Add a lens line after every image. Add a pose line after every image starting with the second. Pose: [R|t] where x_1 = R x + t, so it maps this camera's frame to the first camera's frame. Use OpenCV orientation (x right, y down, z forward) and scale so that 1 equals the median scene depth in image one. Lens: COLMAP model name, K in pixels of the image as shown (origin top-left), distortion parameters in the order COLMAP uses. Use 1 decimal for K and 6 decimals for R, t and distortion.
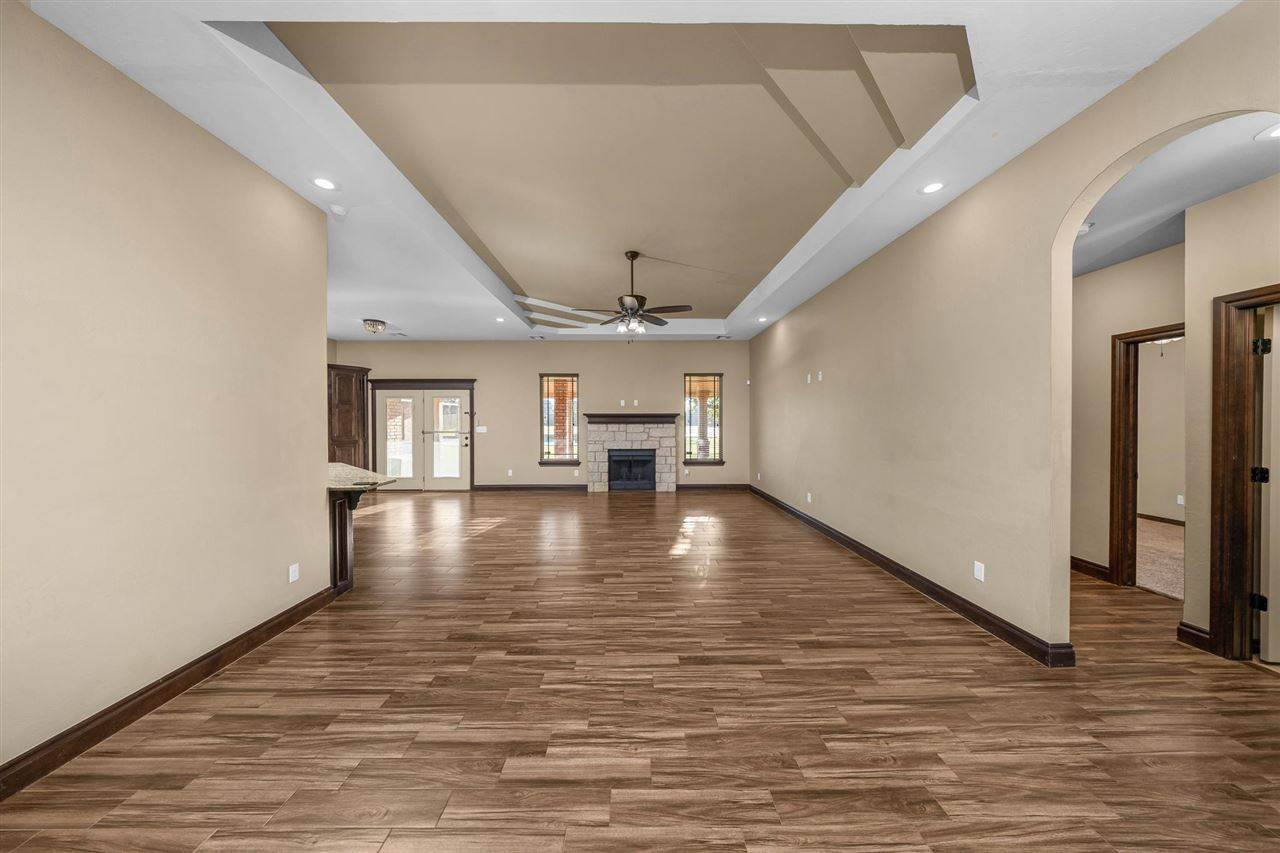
lens RADIAL K [[428.2, 0, 639.1], [0, 428.2, 426.9], [0, 0, 1]] dist [0.000560, -0.000079]
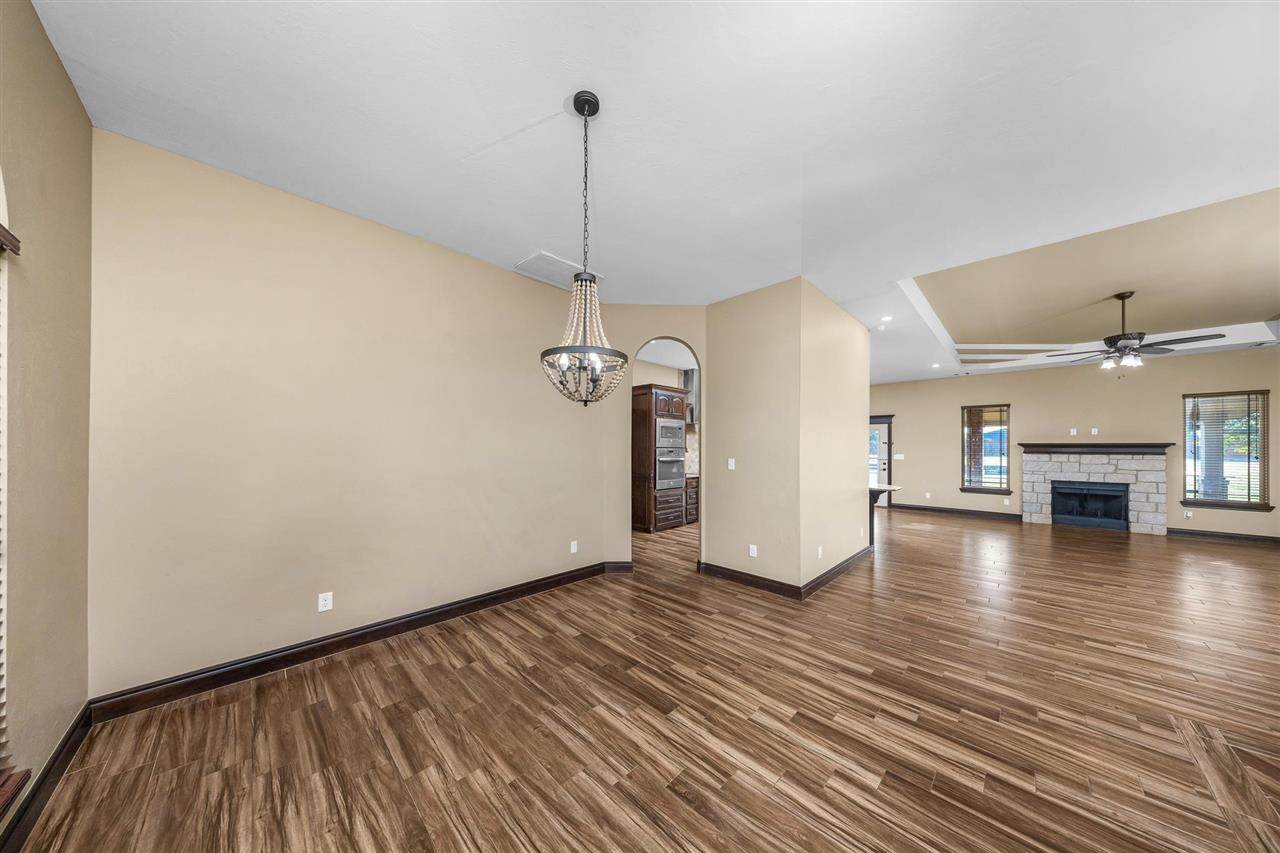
lens RADIAL K [[397.9, 0, 641.8], [0, 397.9, 446.5], [0, 0, 1]] dist [-0.002066, -0.000035]
pose [[0.699821, 0.002674, -0.714313, -0.079542], [-0.017504, 0.999757, -0.013407, 0.004201], [0.714104, 0.021885, 0.699698, -0.280218]]
